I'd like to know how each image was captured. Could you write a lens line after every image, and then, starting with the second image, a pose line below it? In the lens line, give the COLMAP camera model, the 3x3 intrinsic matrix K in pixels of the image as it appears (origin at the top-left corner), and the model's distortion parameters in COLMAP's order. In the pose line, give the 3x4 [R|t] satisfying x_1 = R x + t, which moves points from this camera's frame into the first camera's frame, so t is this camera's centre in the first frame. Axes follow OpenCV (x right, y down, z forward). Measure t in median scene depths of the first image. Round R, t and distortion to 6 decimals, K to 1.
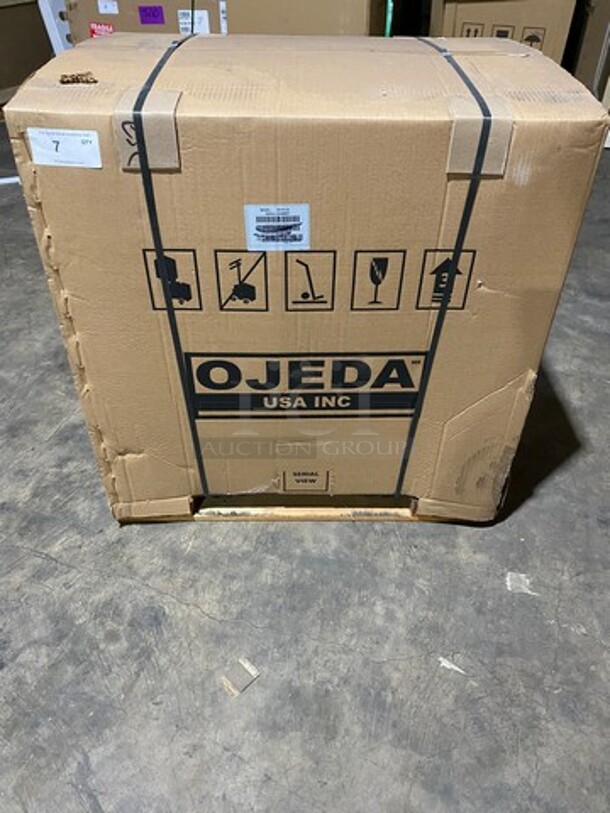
lens RADIAL K [[615.0, 0, 305.0], [0, 615.0, 406.5], [0, 0, 1]] dist [0.009832, -0.008213]
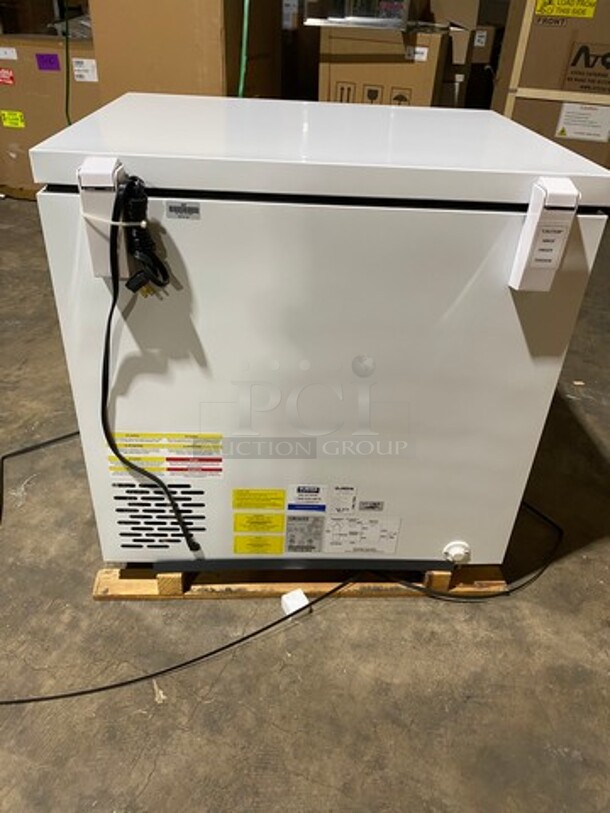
lens RADIAL K [[615.0, 0, 305.0], [0, 615.0, 406.5], [0, 0, 1]] dist [0.009832, -0.008213]
pose [[0.999244, 0.033292, 0.020074, 0.486106], [-0.031429, 0.995723, -0.086880, 0.070230], [-0.022880, 0.086183, 0.996017, -0.015128]]
